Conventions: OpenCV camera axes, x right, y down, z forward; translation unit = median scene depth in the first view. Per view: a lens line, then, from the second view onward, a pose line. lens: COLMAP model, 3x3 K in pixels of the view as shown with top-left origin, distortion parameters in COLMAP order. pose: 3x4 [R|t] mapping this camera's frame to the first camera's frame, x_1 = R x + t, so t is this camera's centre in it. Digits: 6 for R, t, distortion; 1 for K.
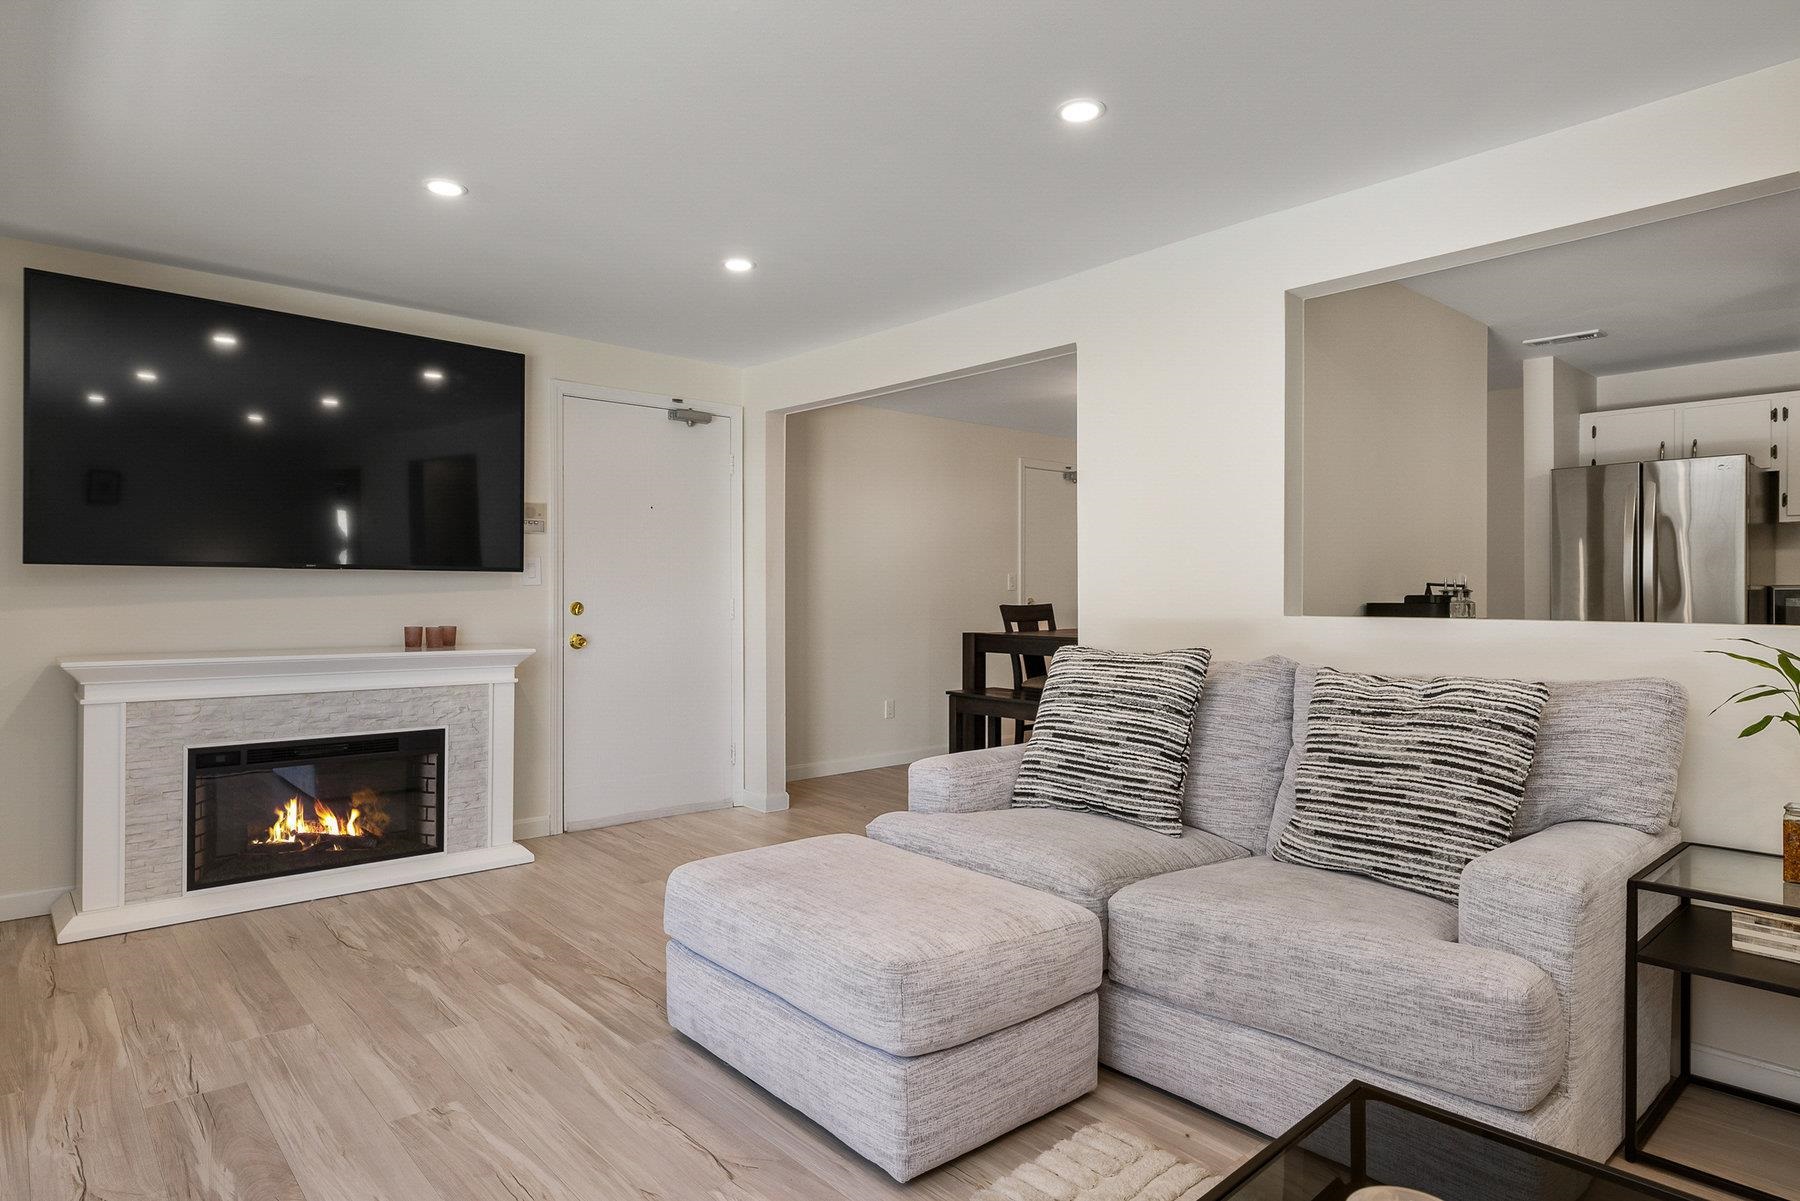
lens RADIAL K [[1015.5, 0, 900.0], [0, 1015.5, 600.5], [0, 0, 1]] dist [0.002823, 0.001300]
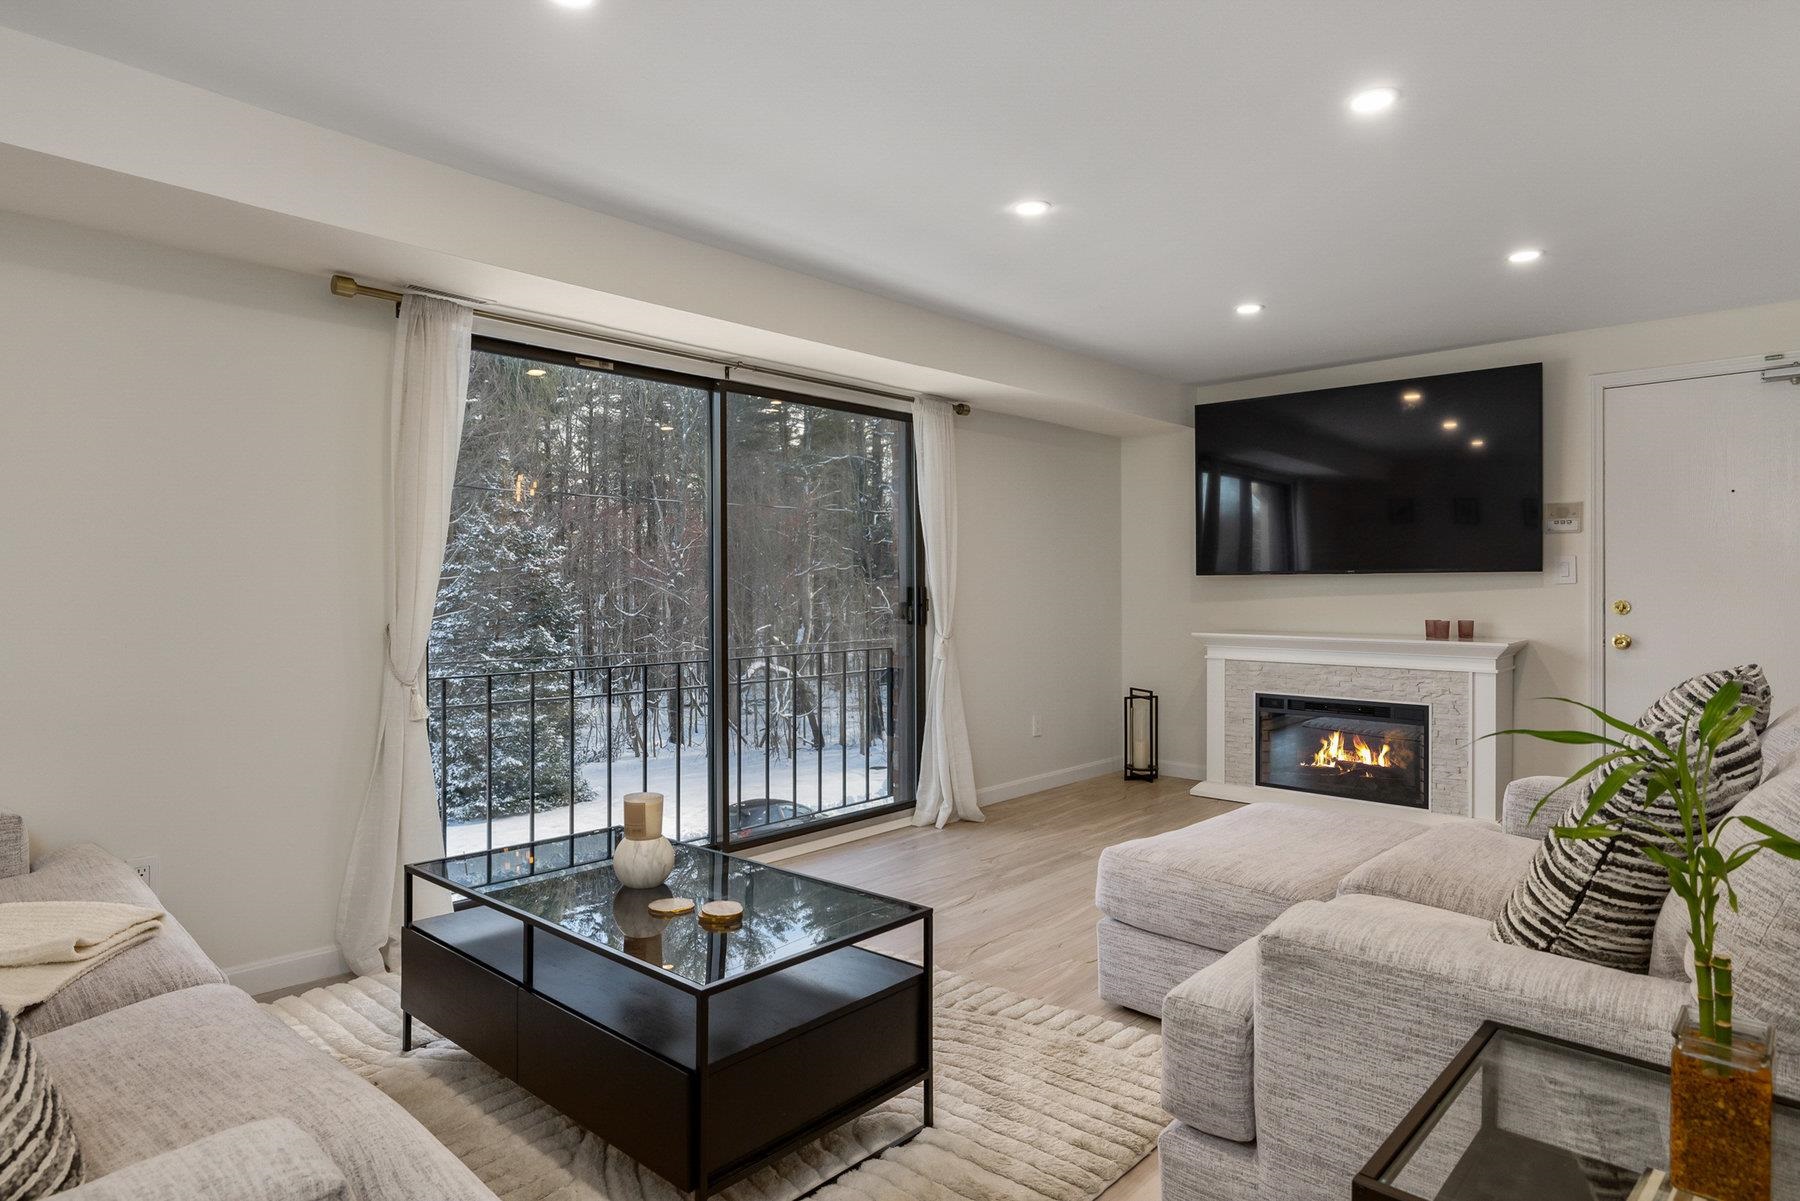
lens RADIAL K [[1015.5, 0, 900.0], [0, 1015.5, 600.5], [0, 0, 1]] dist [0.002823, 0.001300]
pose [[0.091670, 0.007566, -0.995761, 0.674021], [-0.005060, 0.999962, 0.007132, -0.002344], [0.995777, 0.004384, 0.091705, 0.275701]]
